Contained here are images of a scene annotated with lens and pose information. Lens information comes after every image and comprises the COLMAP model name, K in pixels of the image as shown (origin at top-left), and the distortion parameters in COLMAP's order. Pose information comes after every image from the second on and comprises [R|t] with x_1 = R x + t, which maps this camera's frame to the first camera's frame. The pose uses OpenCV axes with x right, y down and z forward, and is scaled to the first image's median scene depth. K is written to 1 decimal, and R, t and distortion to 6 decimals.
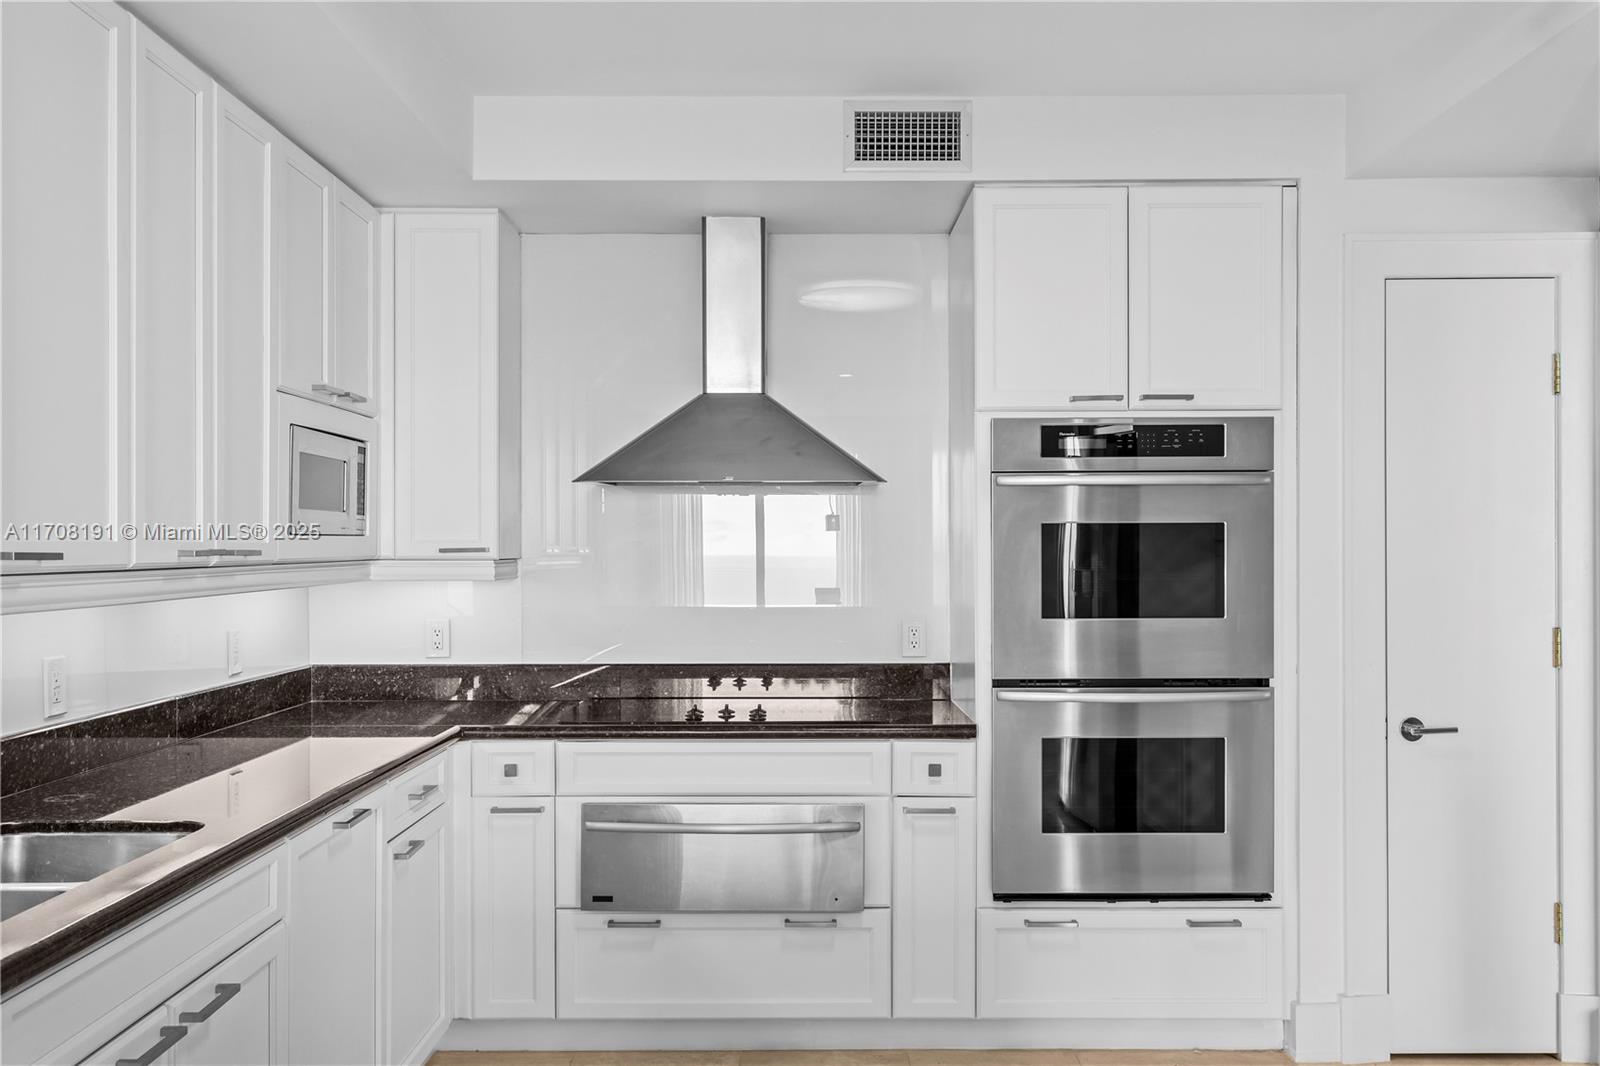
lens RADIAL K [[1357.4, 0, 792.0], [0, 1357.4, 555.8], [0, 0, 1]] dist [0.001762, 0.015777]
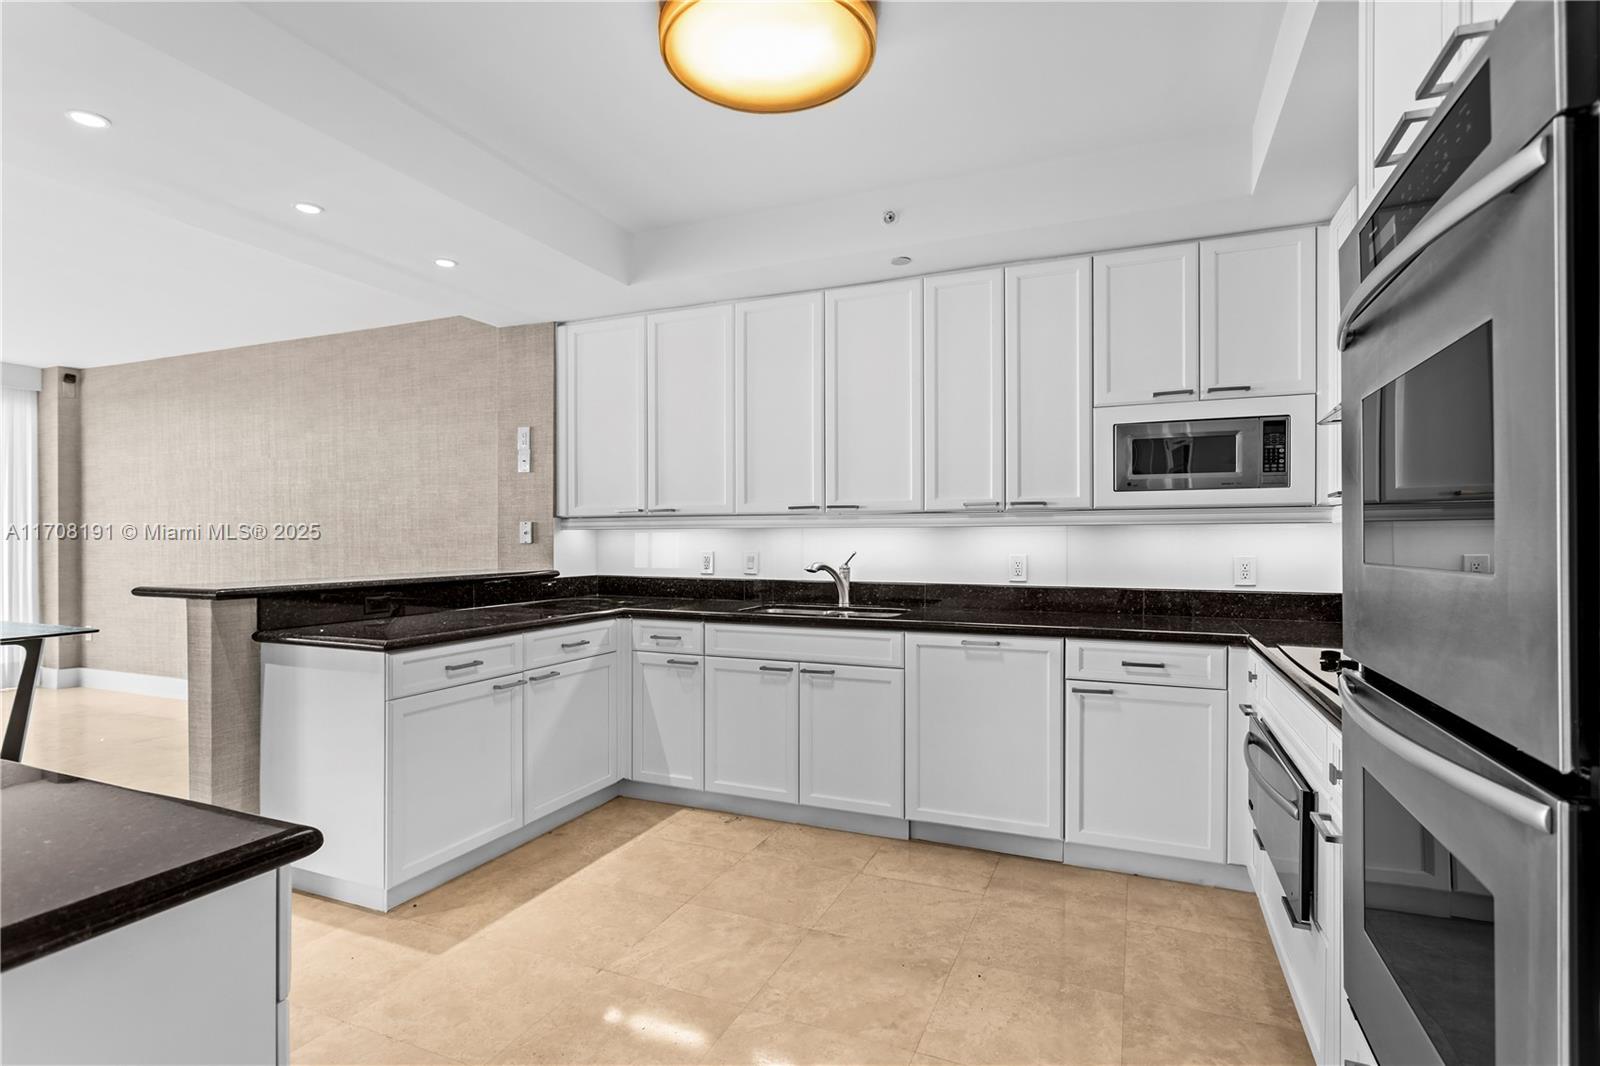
lens RADIAL K [[789.7, 0, 804.6], [0, 789.7, 538.1], [0, 0, 1]] dist [-0.002785, 0.002004]
pose [[-0.373123, 0.000096, -0.927782, 0.585473], [-0.004118, 0.999990, 0.001760, 0.036595], [0.927773, 0.004477, -0.373119, 0.895147]]
